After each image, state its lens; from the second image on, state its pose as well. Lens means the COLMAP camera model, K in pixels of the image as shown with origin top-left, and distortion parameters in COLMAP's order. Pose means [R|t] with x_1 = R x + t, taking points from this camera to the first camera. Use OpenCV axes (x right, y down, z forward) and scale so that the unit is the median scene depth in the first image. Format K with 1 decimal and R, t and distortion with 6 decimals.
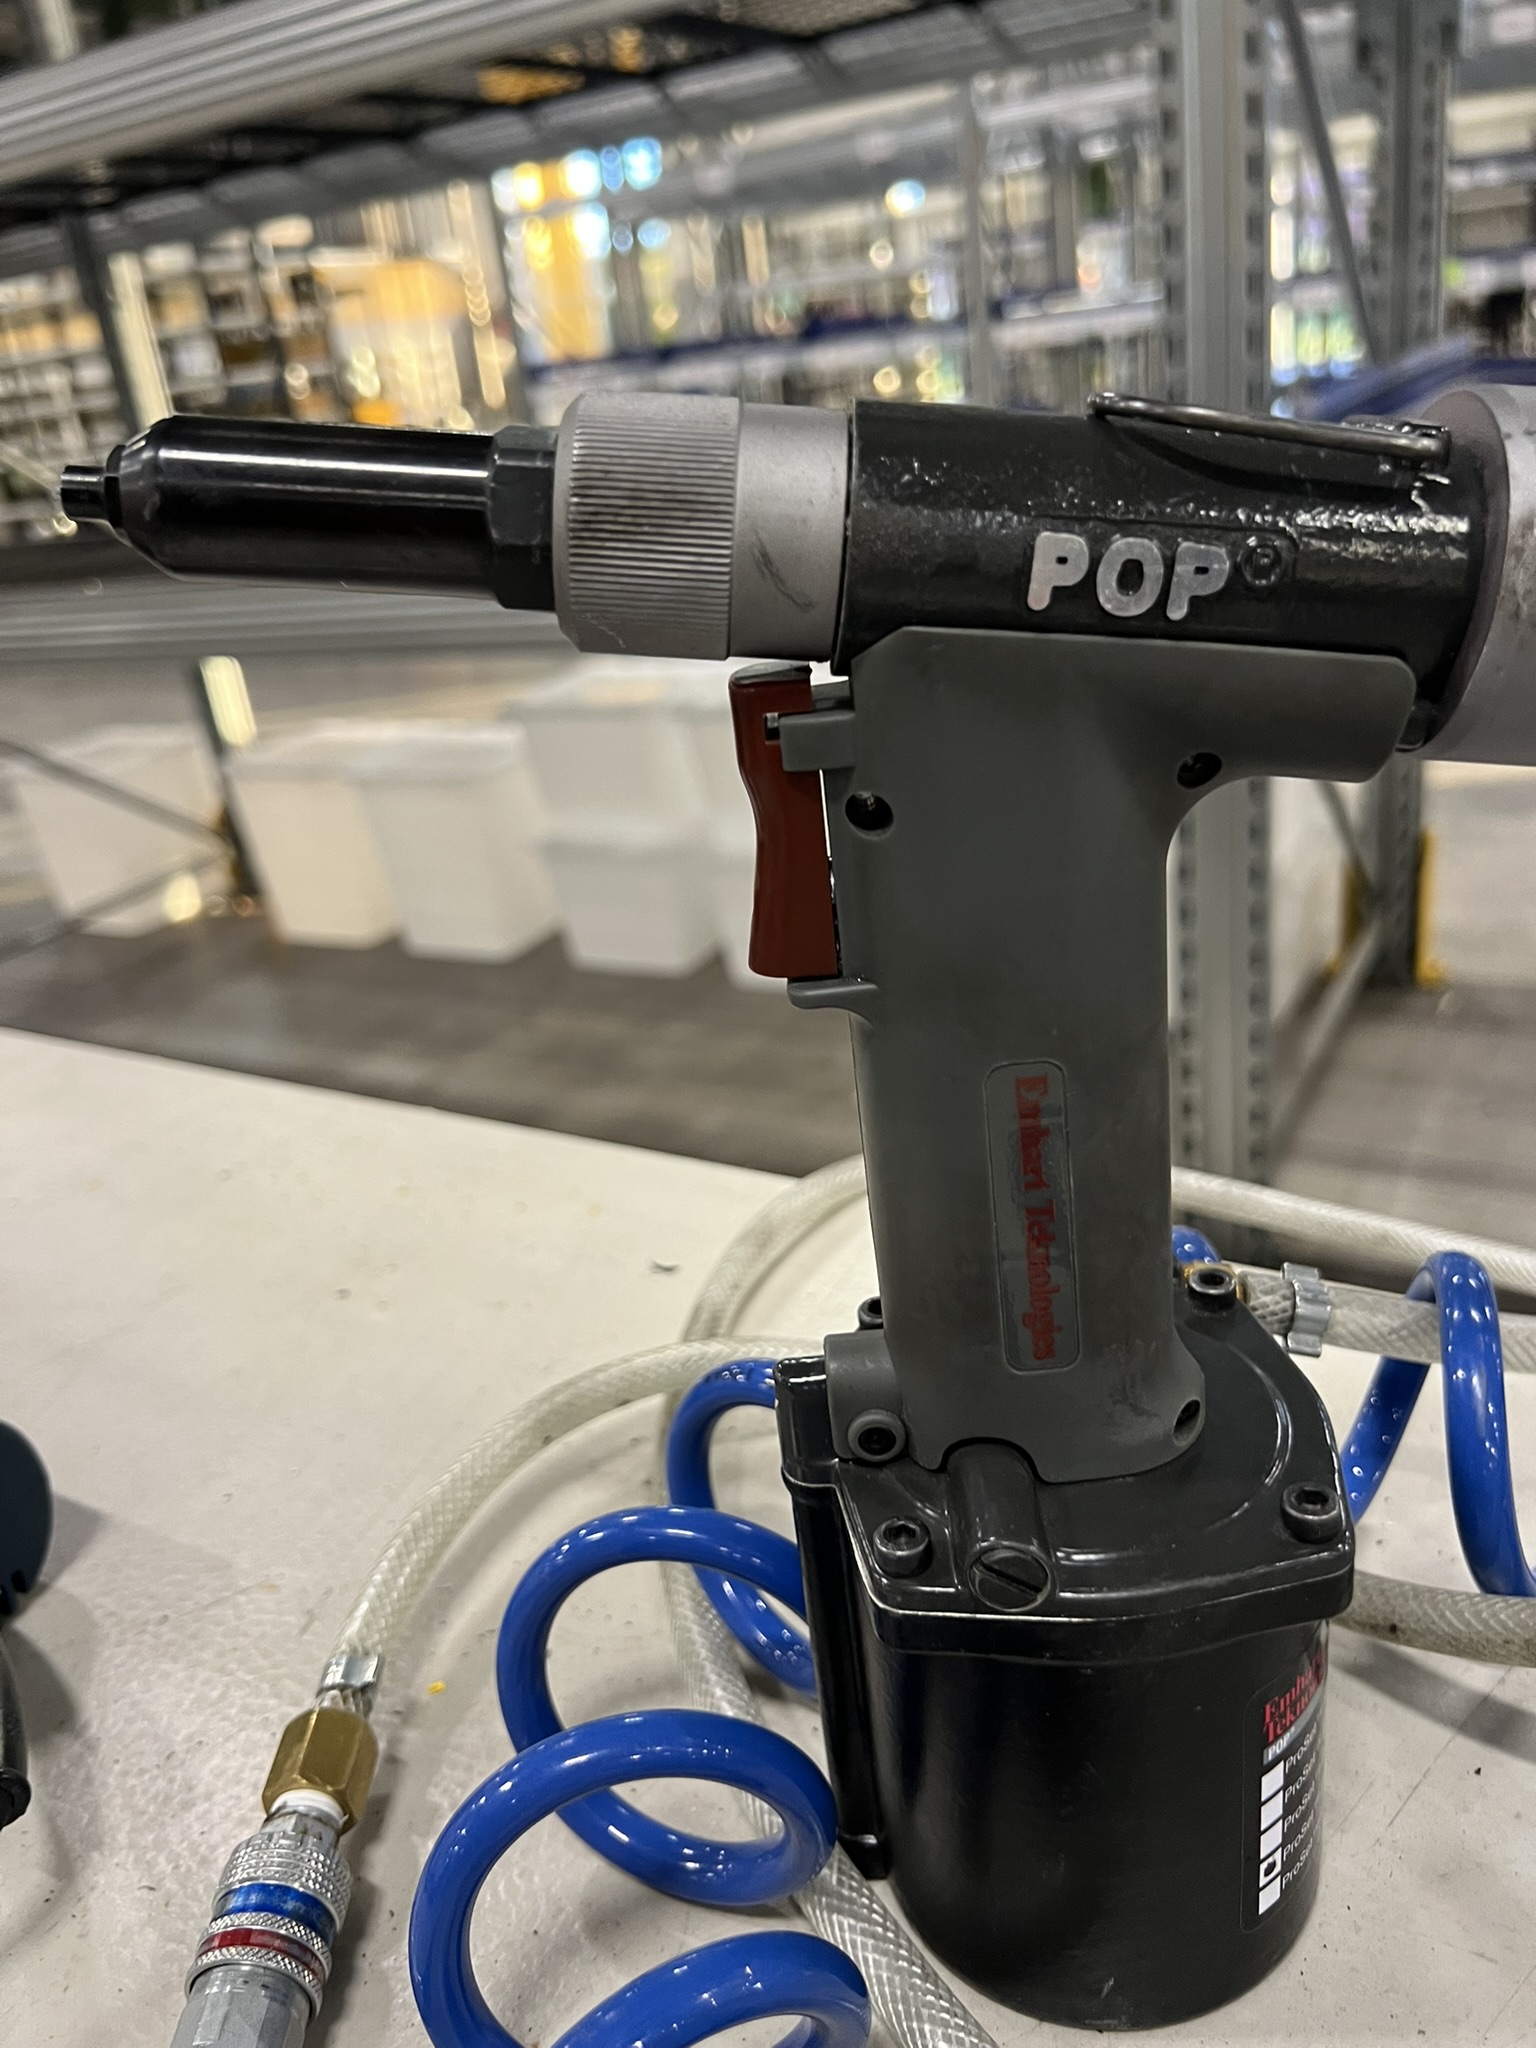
lens RADIAL K [[1546.8, 0, 778.1], [0, 1546.8, 1033.5], [0, 0, 1]] dist [0.044265, -0.093323]
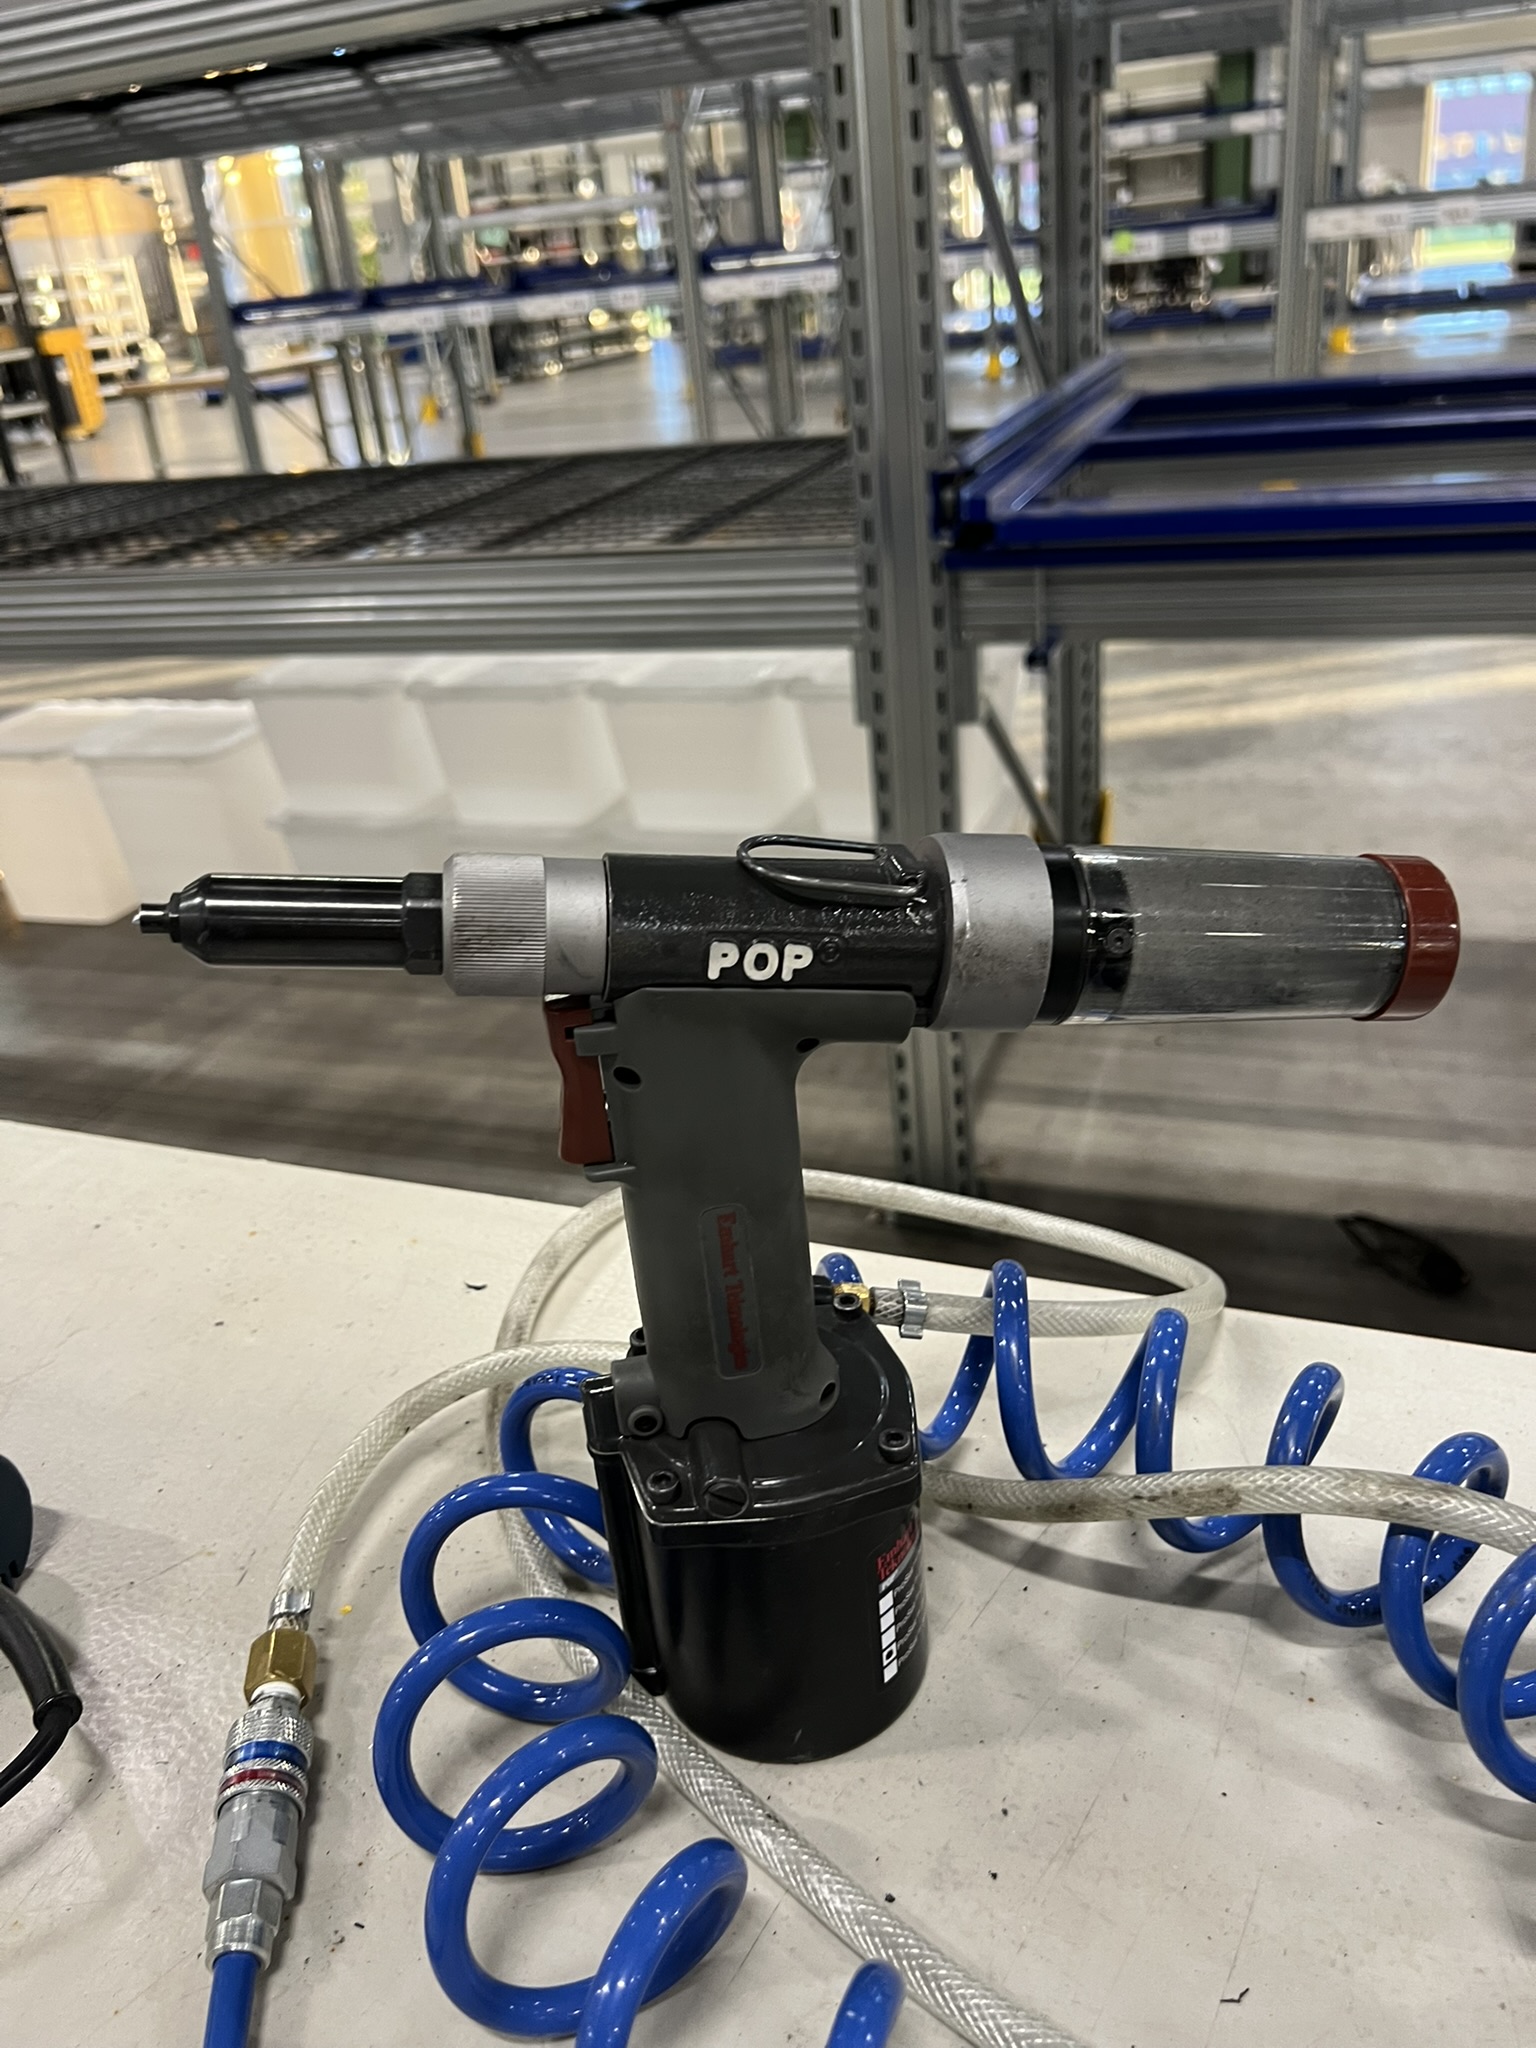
lens RADIAL K [[1571.1, 0, 754.7], [0, 1571.1, 994.0], [0, 0, 1]] dist [0.064616, -0.147217]
pose [[0.987858, -0.047988, 0.147760, -0.040312], [0.043906, 0.998562, 0.030763, -0.203223], [-0.149024, -0.023902, 0.988545, -0.563332]]
